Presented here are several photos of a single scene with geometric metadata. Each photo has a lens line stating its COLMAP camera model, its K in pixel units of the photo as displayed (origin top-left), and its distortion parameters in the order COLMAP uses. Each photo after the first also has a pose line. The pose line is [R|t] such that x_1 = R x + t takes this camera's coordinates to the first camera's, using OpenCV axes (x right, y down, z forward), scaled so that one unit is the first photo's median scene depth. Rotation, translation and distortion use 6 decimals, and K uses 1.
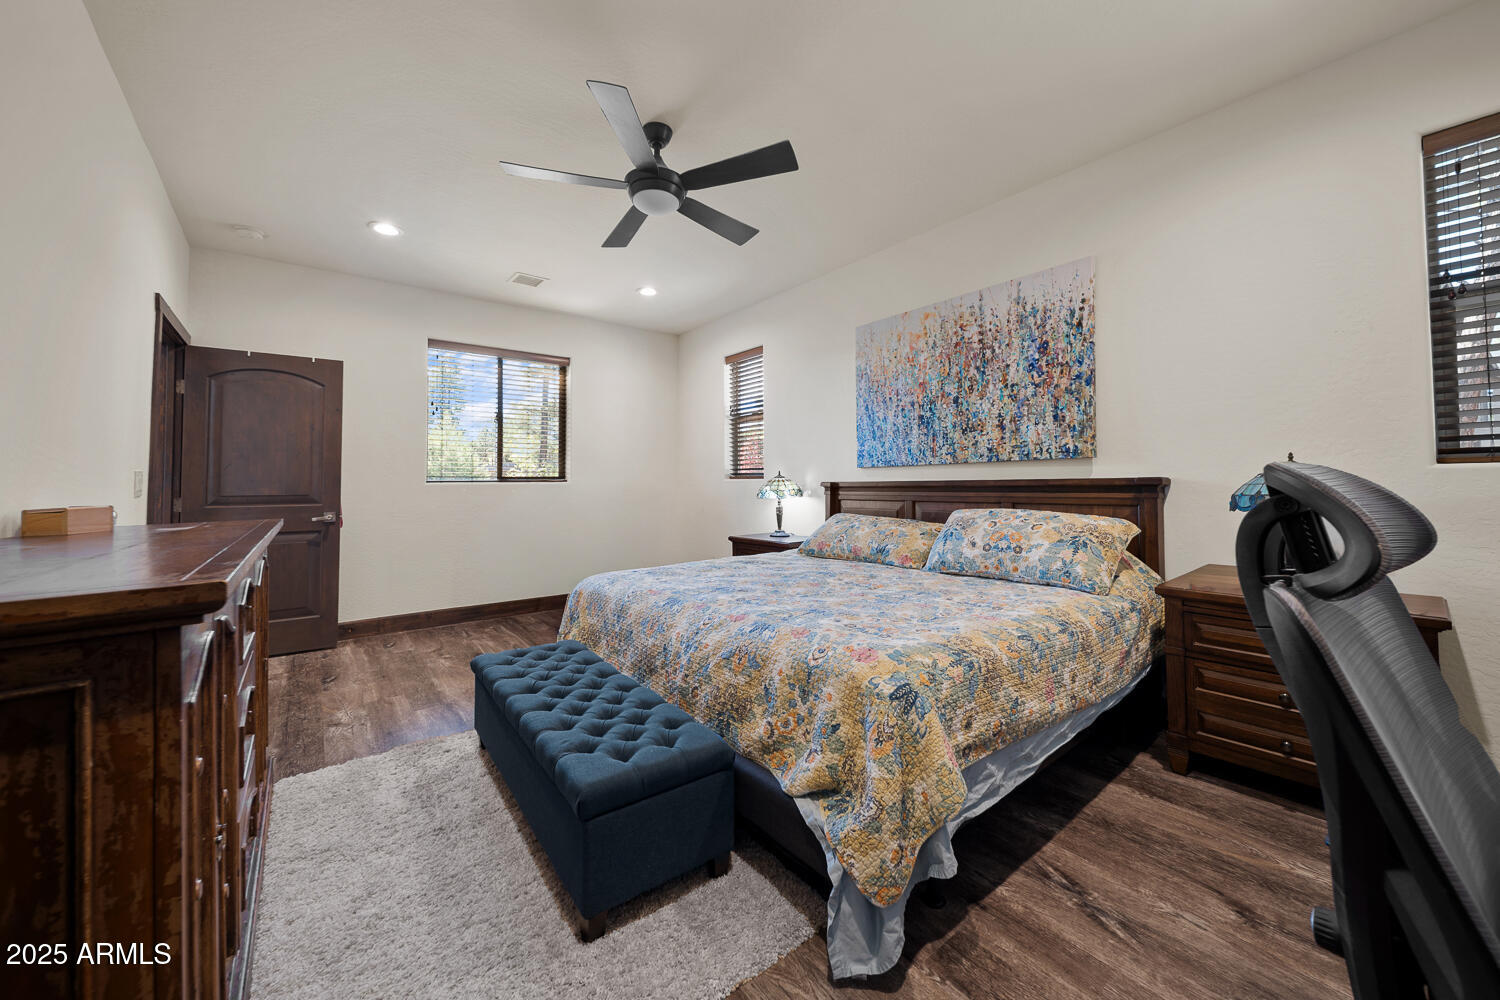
lens RADIAL K [[537.6, 0, 738.0], [0, 537.6, 503.8], [0, 0, 1]] dist [0.009960, -0.000090]
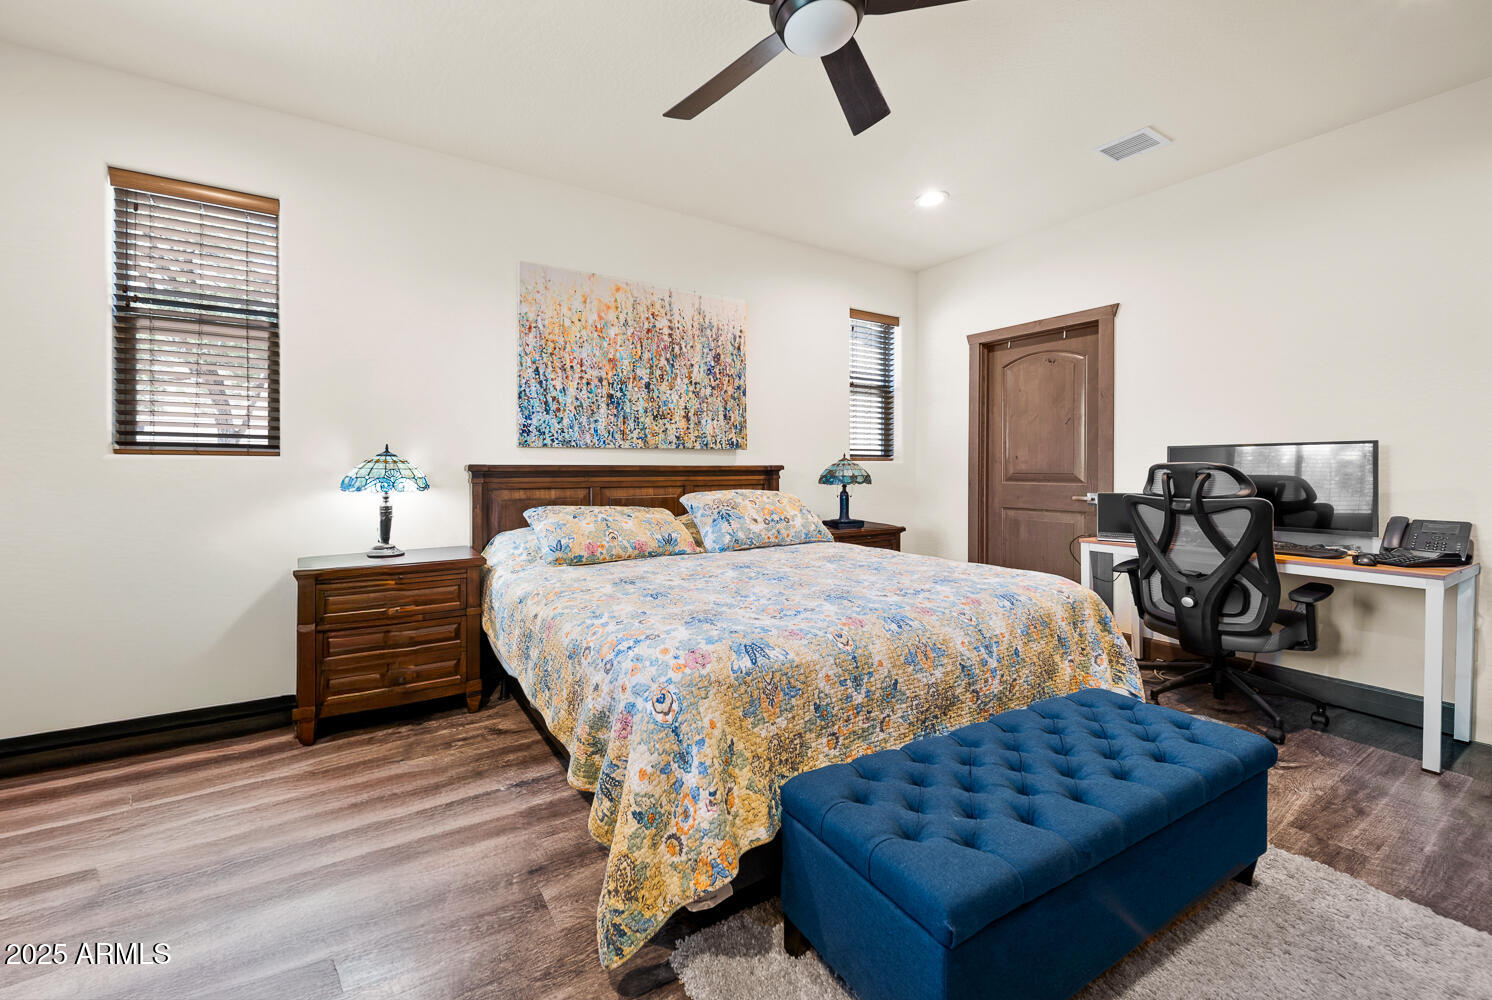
lens RADIAL K [[521.5, 0, 744.1], [0, 521.5, 491.7], [0, 0, 1]] dist [0.000449, -0.000006]
pose [[0.164273, -0.034341, 0.985817, -0.555490], [0.035404, 0.998955, 0.028899, -0.016549], [-0.985779, 0.030154, 0.165317, 0.692834]]
